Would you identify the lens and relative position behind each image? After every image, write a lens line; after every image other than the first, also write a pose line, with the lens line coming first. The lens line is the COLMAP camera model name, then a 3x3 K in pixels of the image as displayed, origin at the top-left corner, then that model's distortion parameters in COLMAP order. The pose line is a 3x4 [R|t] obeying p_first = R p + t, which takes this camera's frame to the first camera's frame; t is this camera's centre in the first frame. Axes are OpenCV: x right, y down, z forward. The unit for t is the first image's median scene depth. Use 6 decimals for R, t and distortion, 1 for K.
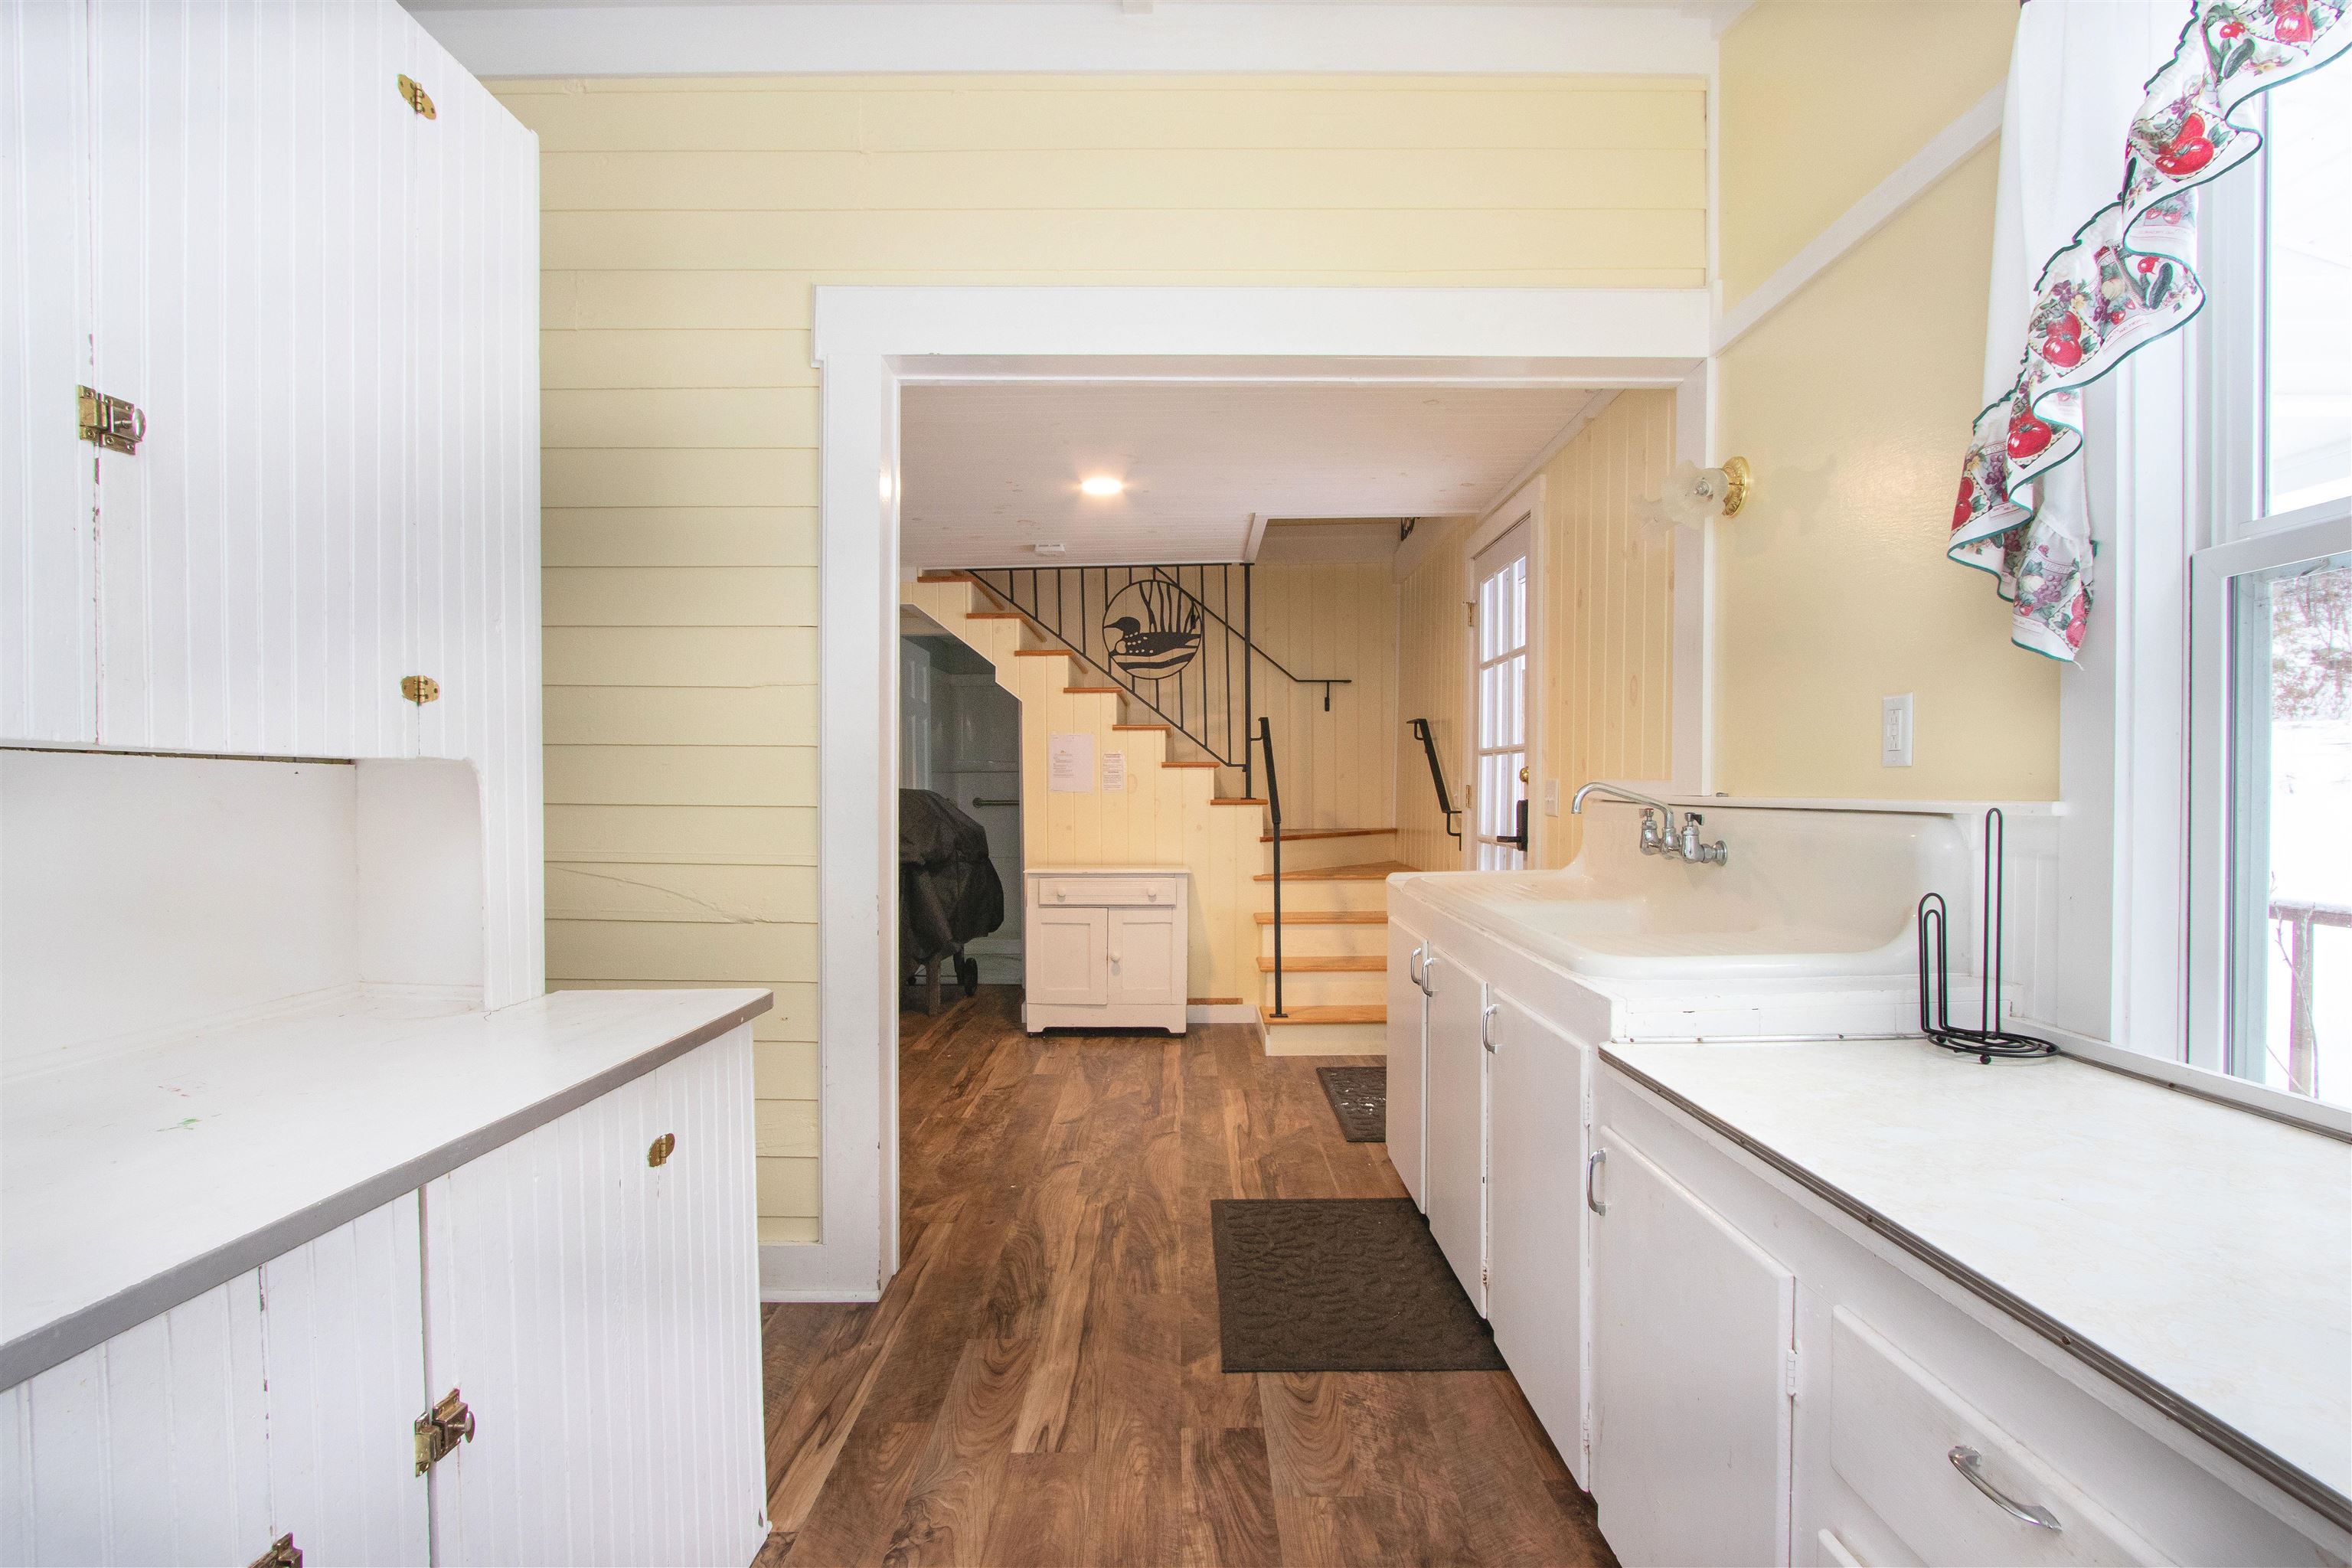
lens RADIAL K [[1121.8, 0, 1173.5], [0, 1121.8, 802.1], [0, 0, 1]] dist [0.001595, 0.000491]
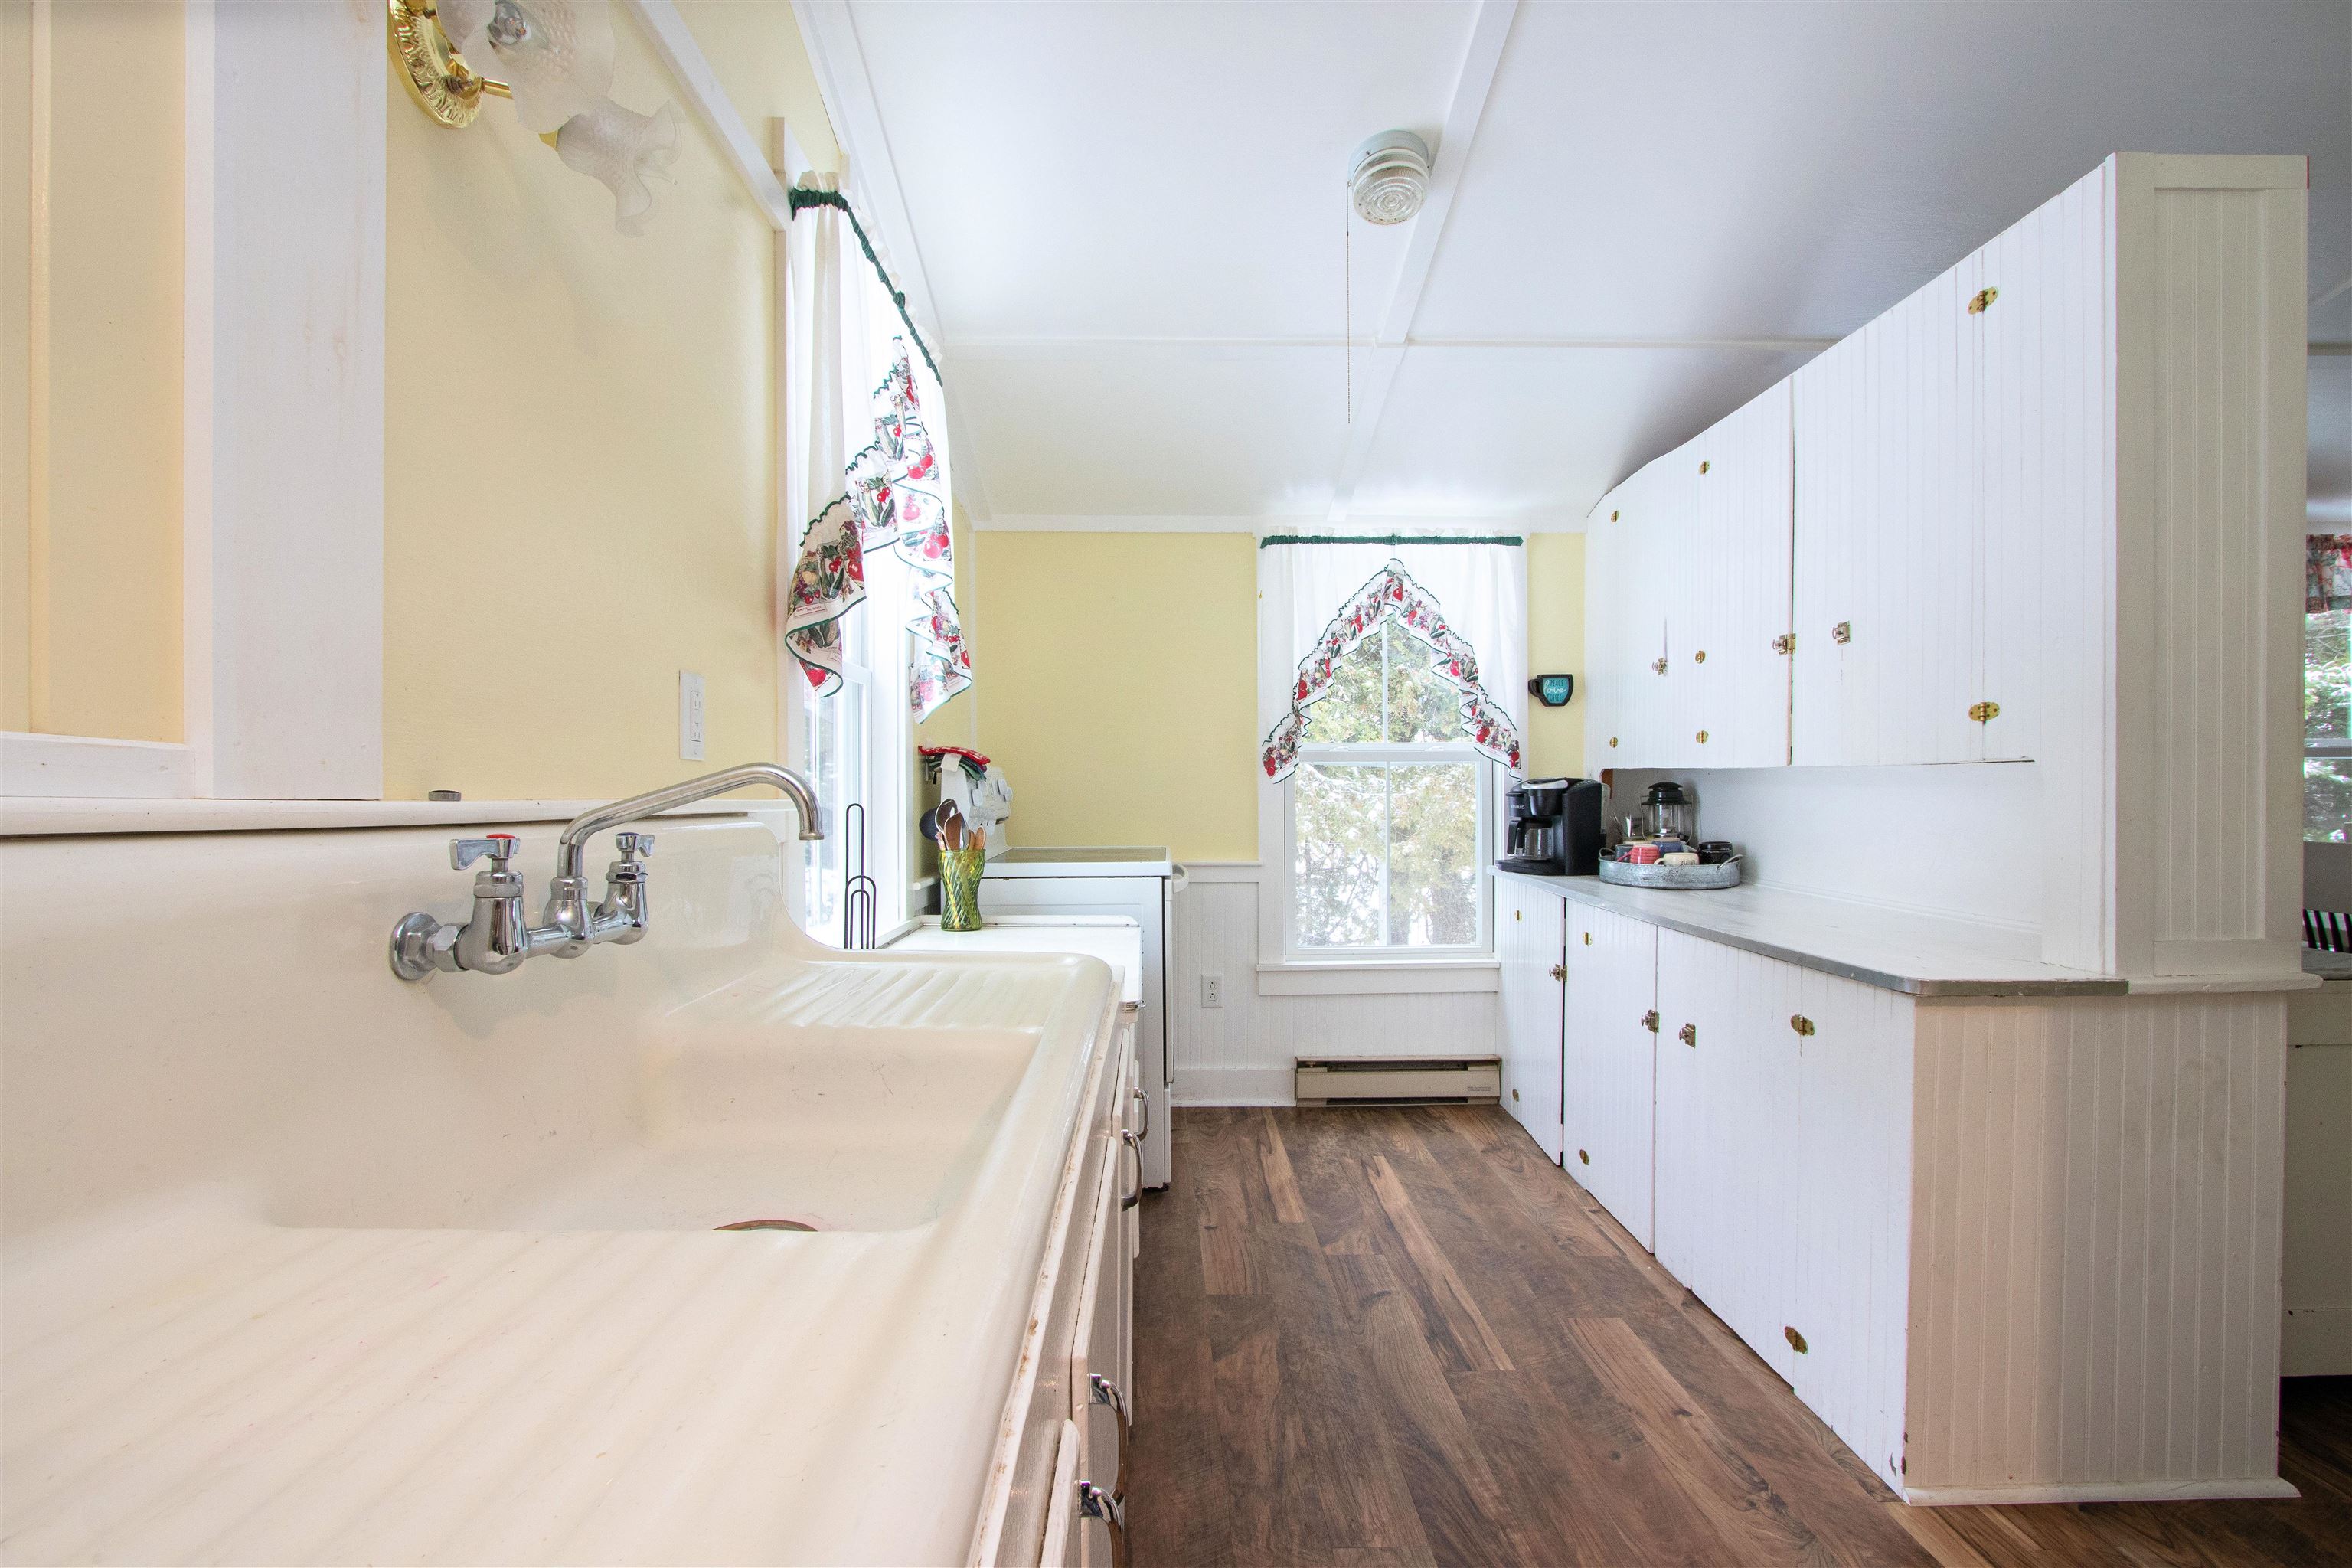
lens RADIAL K [[1121.8, 0, 1173.5], [0, 1121.8, 802.1], [0, 0, 1]] dist [0.001595, 0.000491]
pose [[-0.999551, 0.006166, -0.029314, 0.112561], [0.005616, 0.999807, 0.018800, -0.005714], [0.029425, 0.018626, -0.999393, 0.662051]]
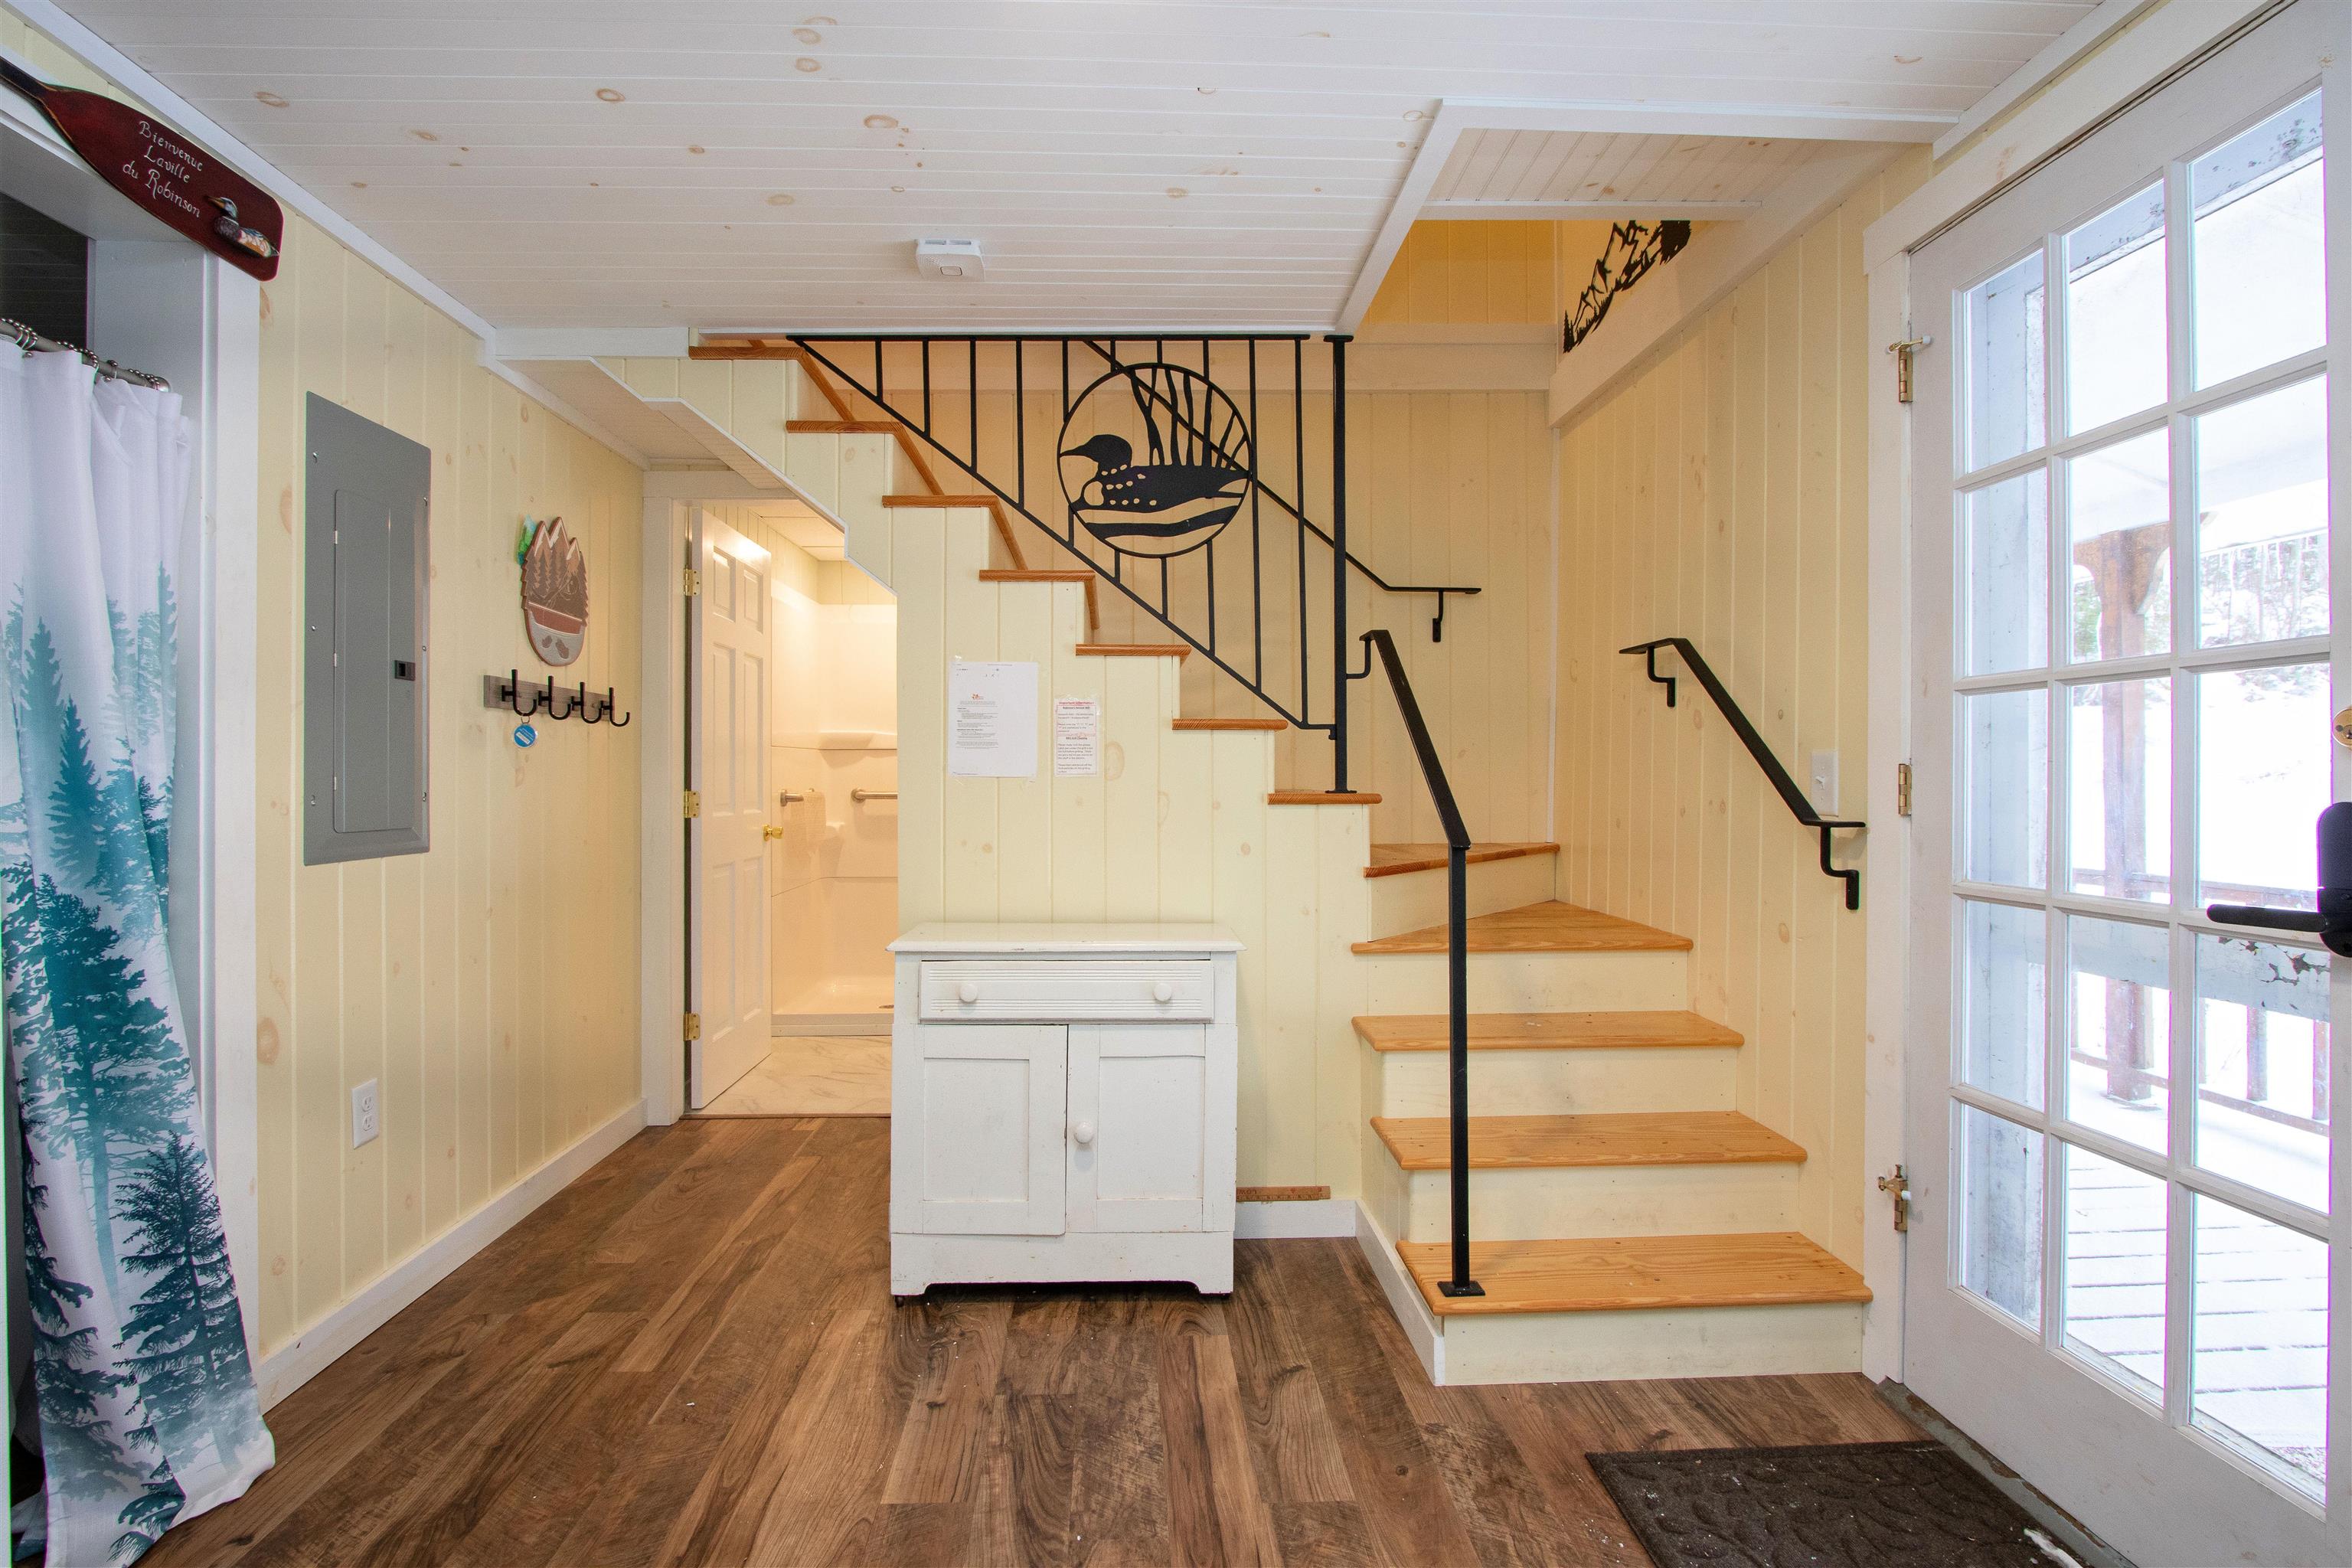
lens RADIAL K [[1056.4, 0, 1152.4], [0, 1056.4, 750.4], [0, 0, 1]] dist [-0.026711, 0.000094]
pose [[0.998922, 0.005429, 0.046107, -0.042133], [-0.003510, 0.999128, -0.041610, -0.001645], [-0.046293, 0.041404, 0.998069, 0.532608]]
